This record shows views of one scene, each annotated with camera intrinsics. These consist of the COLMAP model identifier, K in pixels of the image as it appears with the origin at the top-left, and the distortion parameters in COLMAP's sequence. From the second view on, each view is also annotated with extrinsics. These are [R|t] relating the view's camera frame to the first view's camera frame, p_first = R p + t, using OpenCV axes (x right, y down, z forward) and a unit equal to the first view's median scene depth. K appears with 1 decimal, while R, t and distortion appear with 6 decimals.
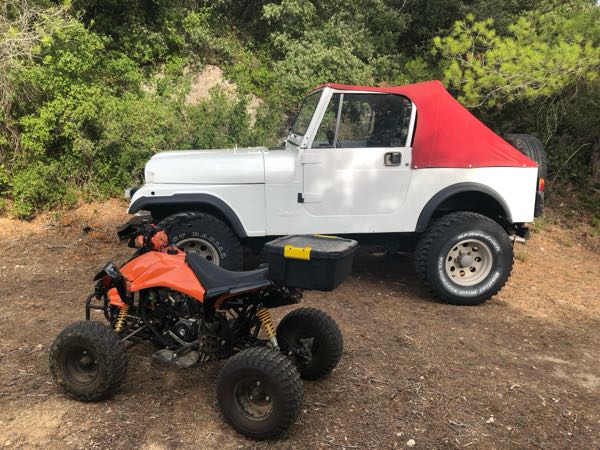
lens RADIAL K [[488.4, 0, 293.5], [0, 488.4, 221.1], [0, 0, 1]] dist [0.007992, 0.005279]
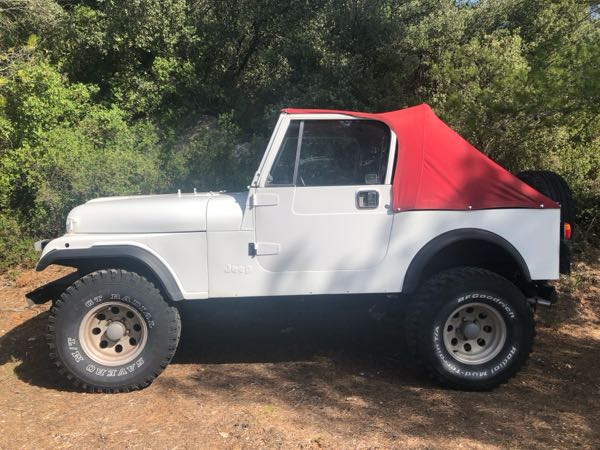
lens RADIAL K [[488.4, 0, 293.5], [0, 488.4, 221.1], [0, 0, 1]] dist [0.007992, 0.005279]
pose [[0.997644, -0.011384, -0.067645, 0.133133], [0.003332, 0.993011, -0.117974, -0.000132], [0.068516, 0.117471, 0.990710, 0.209049]]
